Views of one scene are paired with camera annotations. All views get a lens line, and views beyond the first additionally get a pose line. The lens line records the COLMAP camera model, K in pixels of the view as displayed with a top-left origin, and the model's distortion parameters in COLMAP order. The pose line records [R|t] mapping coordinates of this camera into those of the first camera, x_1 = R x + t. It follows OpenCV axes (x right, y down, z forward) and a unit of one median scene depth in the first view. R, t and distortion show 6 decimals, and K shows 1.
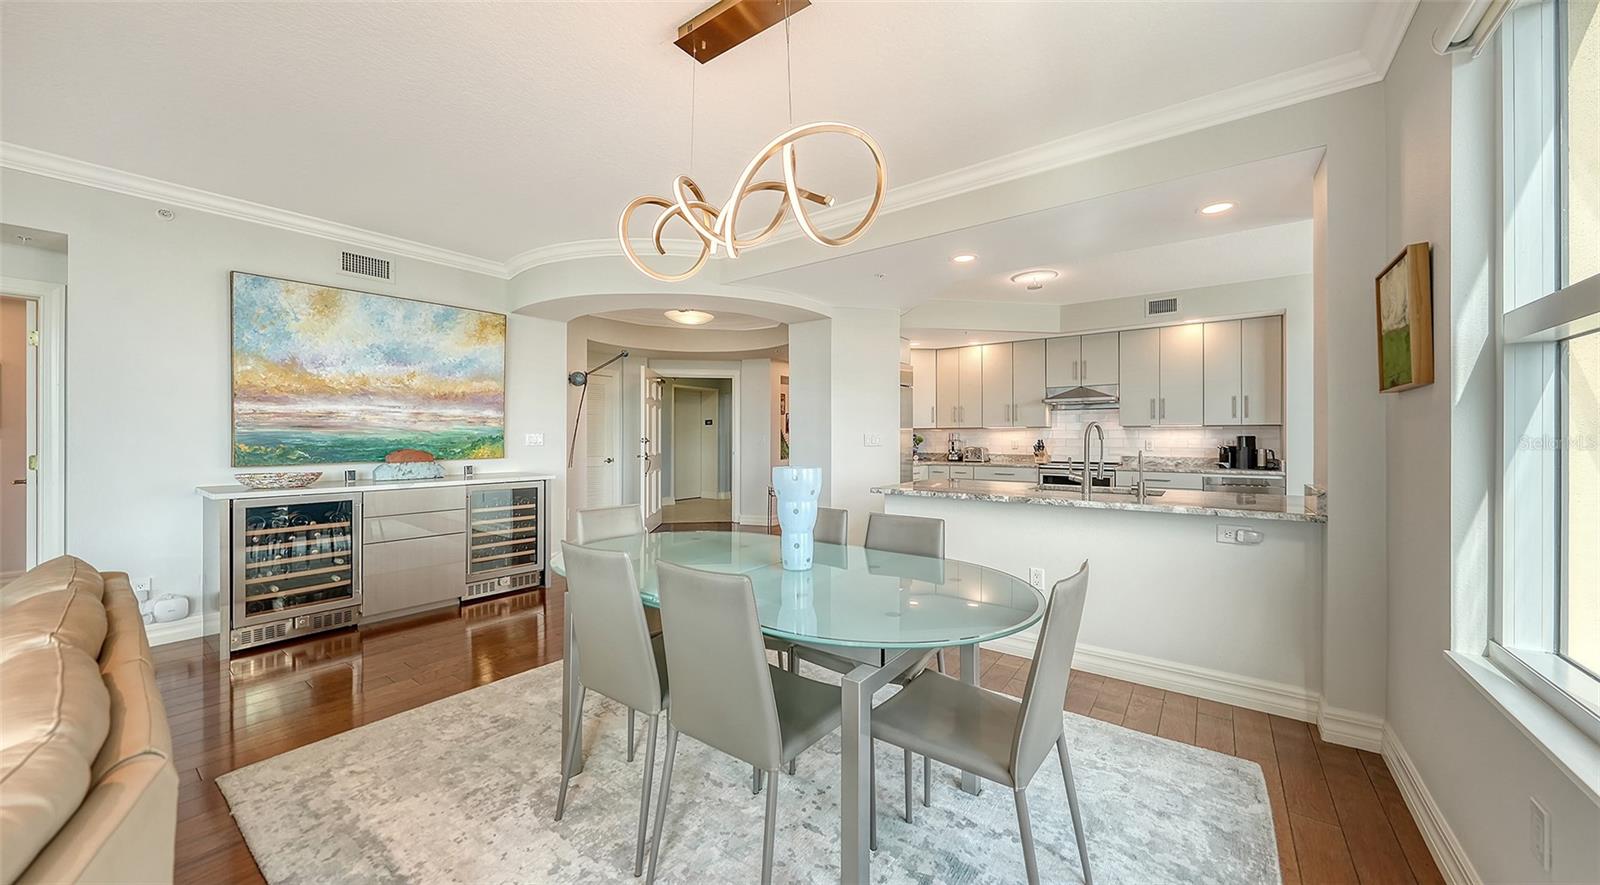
lens RADIAL K [[559.6, 0, 785.9], [0, 559.6, 441.9], [0, 0, 1]] dist [0.000758, -0.000569]
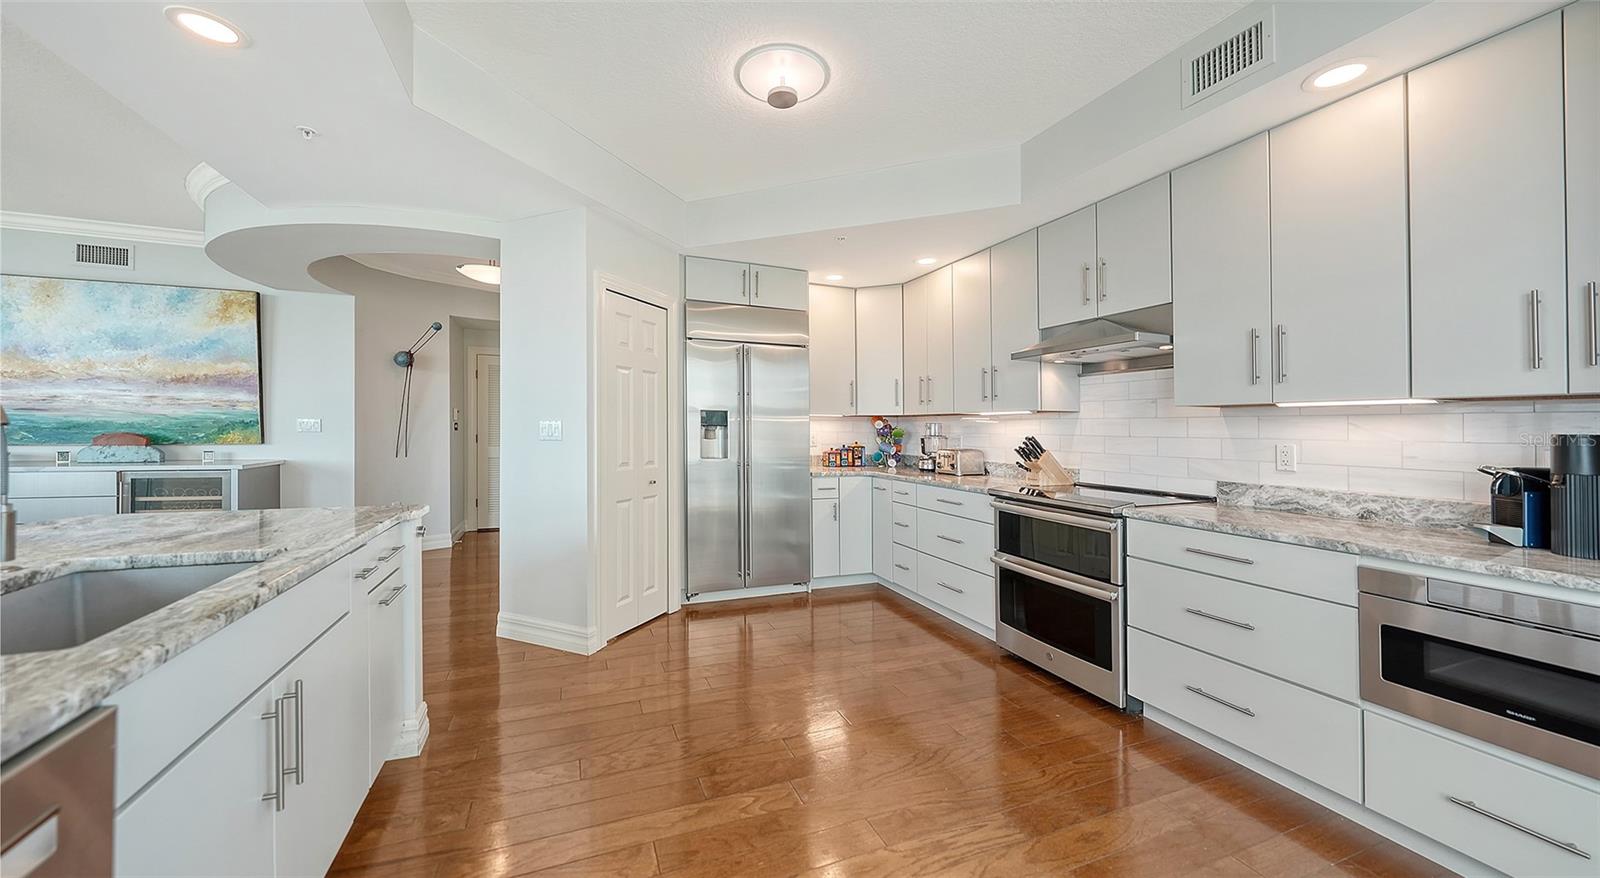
lens RADIAL K [[559.6, 0, 772.4], [0, 559.6, 431.7], [0, 0, 1]] dist [0.000758, -0.000569]
pose [[0.850982, 0.013725, -0.525016, 0.801209], [-0.017032, 0.999854, -0.001468, -0.006156], [0.524919, 0.010192, 0.851091, 0.724195]]
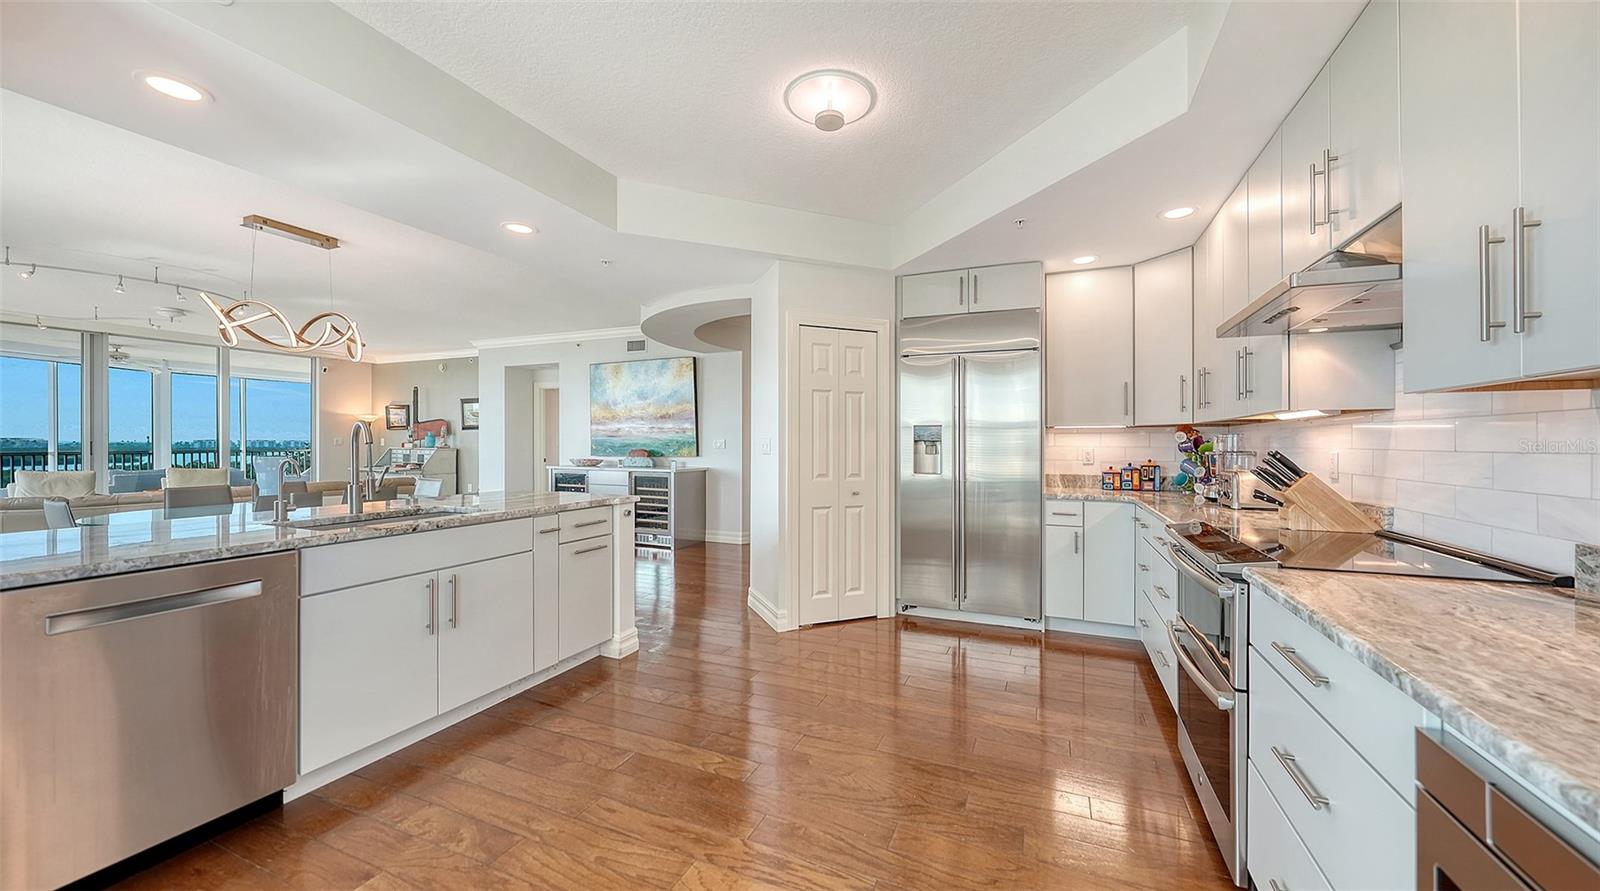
lens RADIAL K [[559.6, 0, 821.8], [0, 559.6, 455.0], [0, 0, 1]] dist [0.000758, -0.000569]
pose [[0.262153, 0.021883, -0.964778, 1.065552], [-0.012490, 0.999736, 0.019282, -0.008077], [0.964945, 0.006995, 0.262357, 1.038426]]
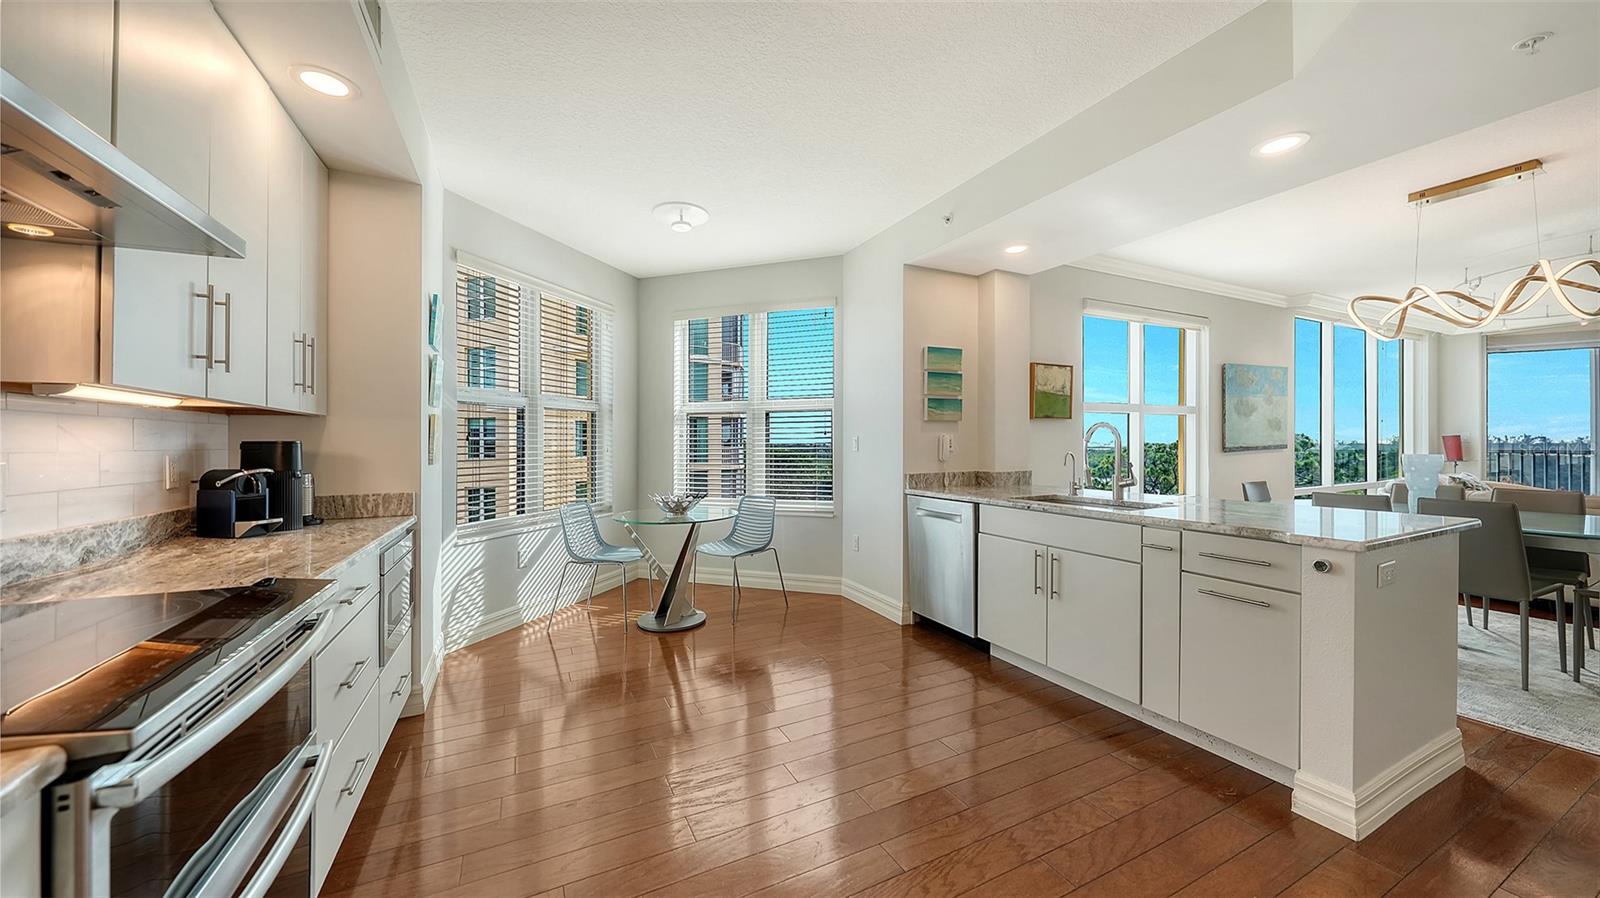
lens RADIAL K [[559.6, 0, 801.5], [0, 559.6, 432.6], [0, 0, 1]] dist [0.000758, -0.000569]
pose [[-0.902786, 0.015369, 0.429816, 0.437950], [0.011903, 0.999871, -0.010752, -0.011186], [-0.429926, -0.004591, -0.902853, 1.530024]]
